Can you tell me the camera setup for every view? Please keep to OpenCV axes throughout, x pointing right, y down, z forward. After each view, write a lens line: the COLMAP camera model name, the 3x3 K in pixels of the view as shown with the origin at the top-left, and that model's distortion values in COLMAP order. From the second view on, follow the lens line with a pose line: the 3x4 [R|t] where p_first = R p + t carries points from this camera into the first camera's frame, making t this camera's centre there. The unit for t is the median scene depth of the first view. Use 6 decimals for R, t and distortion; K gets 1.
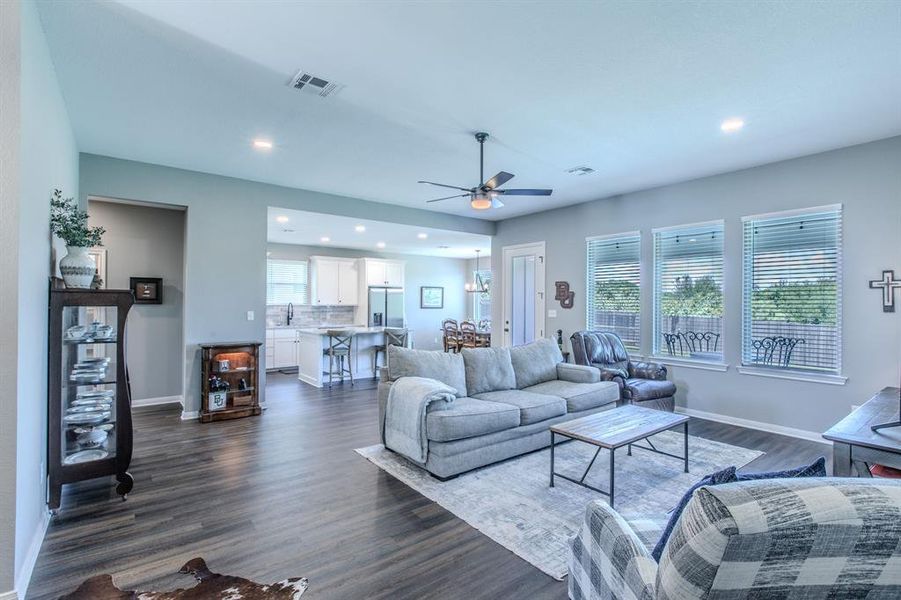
lens RADIAL K [[425.6, 0, 450.2], [0, 425.6, 299.7], [0, 0, 1]] dist [-0.000860, -0.002417]
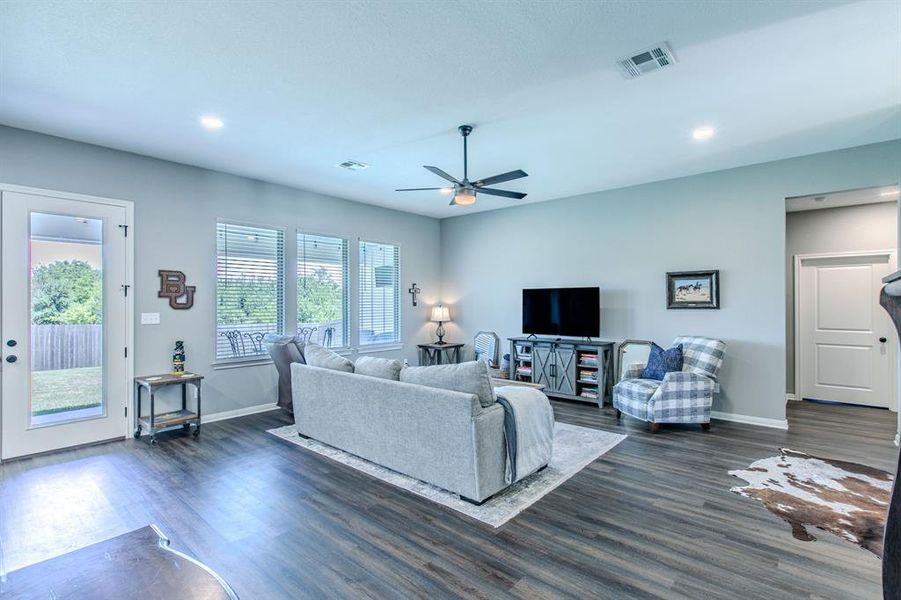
lens RADIAL K [[425.6, 0, 454.2], [0, 425.6, 298.4], [0, 0, 1]] dist [-0.000860, -0.002417]
pose [[-0.200312, 0.002877, 0.979728, -0.529735], [-0.004207, 0.999984, -0.003797, 0.002822], [-0.979723, -0.004882, -0.200296, 0.743115]]
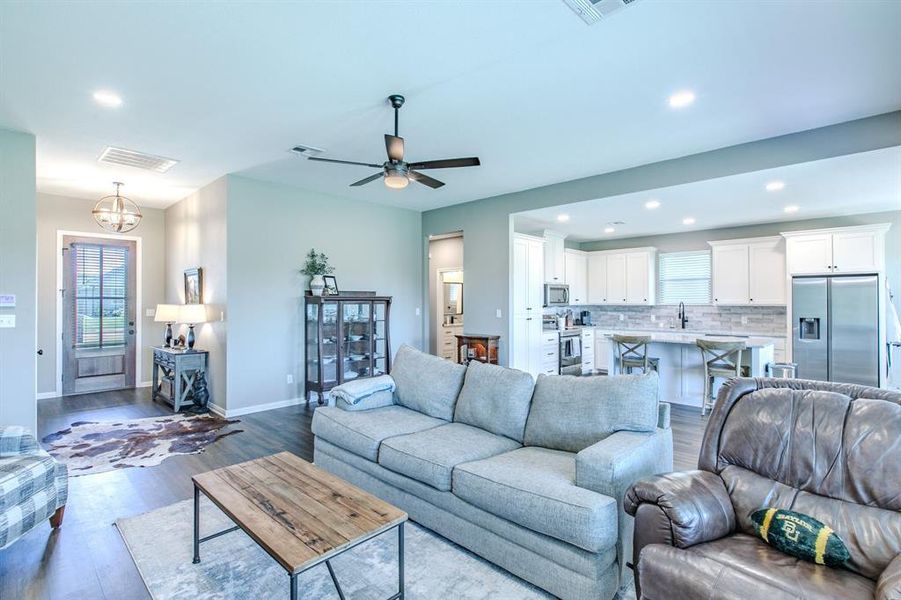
lens RADIAL K [[425.6, 0, 451.7], [0, 425.6, 296.6], [0, 0, 1]] dist [-0.000860, -0.002417]
pose [[0.150687, -0.016306, -0.988447, 0.549311], [0.008767, 0.999847, -0.015158, 0.007474], [0.988543, -0.006381, 0.150807, 0.598327]]
